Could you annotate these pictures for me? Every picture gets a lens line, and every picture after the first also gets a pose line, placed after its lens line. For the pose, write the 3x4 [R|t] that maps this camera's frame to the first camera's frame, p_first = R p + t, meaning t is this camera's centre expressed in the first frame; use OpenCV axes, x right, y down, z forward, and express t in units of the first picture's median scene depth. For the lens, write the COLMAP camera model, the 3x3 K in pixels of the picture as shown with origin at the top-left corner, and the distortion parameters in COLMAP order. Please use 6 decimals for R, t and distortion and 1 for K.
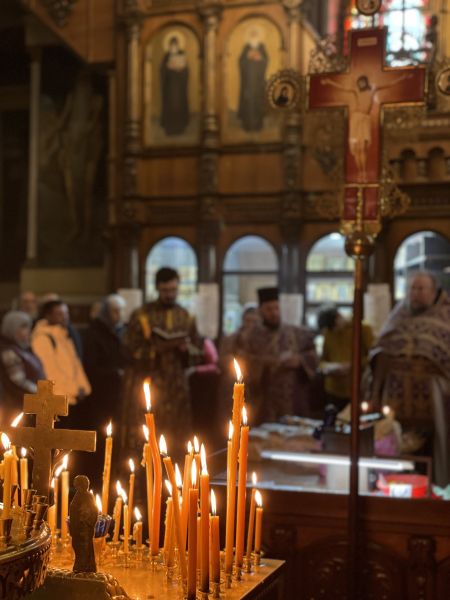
lens RADIAL K [[905.0, 0, 225.0], [0, 905.0, 300.0], [0, 0, 1]] dist [0.119326, -0.044715]
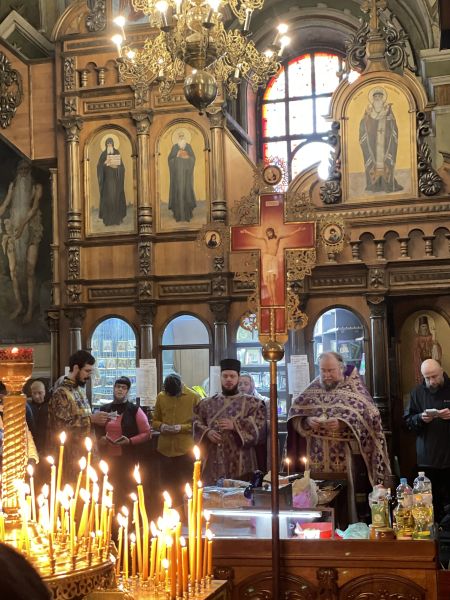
lens RADIAL K [[933.8, 0, 231.9], [0, 933.8, 301.1], [0, 0, 1]] dist [0.168445, -0.036453]
pose [[0.995845, -0.030909, 0.085659, -0.012150], [0.035297, 0.998115, -0.050196, -0.027072], [-0.083946, 0.053011, 0.995059, -0.155818]]
